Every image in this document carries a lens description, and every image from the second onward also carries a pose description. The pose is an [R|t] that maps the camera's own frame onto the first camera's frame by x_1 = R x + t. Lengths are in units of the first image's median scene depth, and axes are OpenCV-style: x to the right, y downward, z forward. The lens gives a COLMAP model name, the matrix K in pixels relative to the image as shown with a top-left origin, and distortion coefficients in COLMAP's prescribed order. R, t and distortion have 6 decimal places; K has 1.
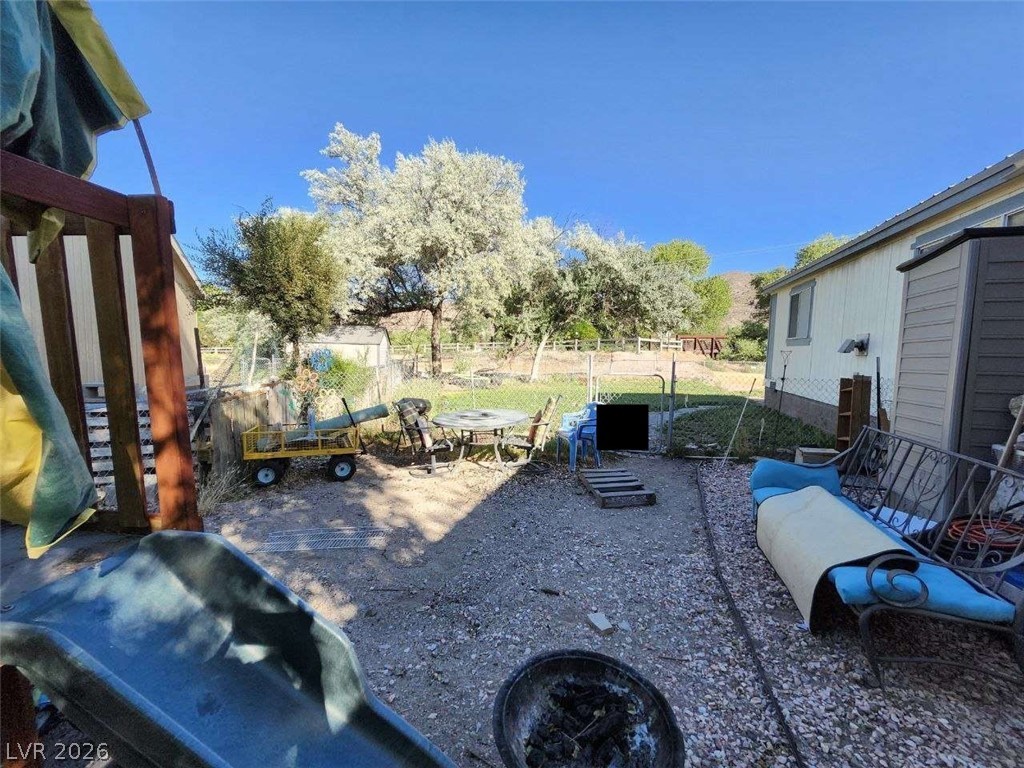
lens RADIAL K [[400.5, 0, 513.9], [0, 400.5, 390.6], [0, 0, 1]] dist [-0.000353, 0.000019]
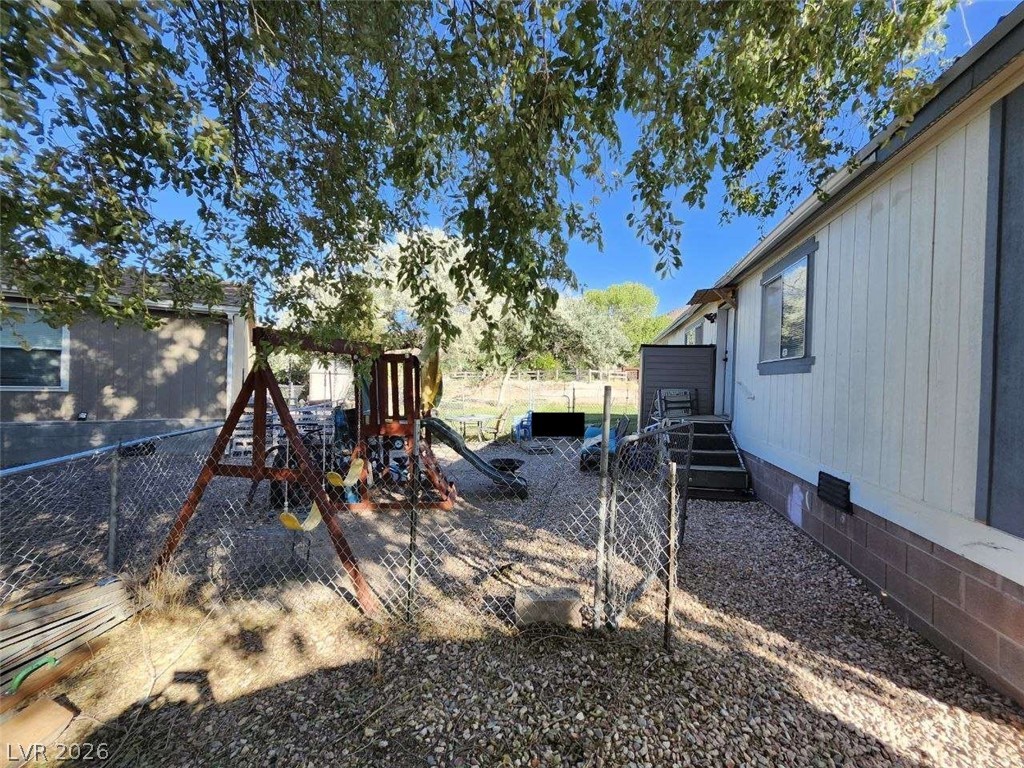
lens RADIAL K [[400.5, 0, 512.6], [0, 400.5, 389.2], [0, 0, 1]] dist [-0.000353, 0.000019]
pose [[0.997210, 0.003548, 0.074564, -0.006067], [0.001926, 0.997314, -0.073215, 0.018454], [-0.074623, 0.073155, 0.994525, -0.238555]]
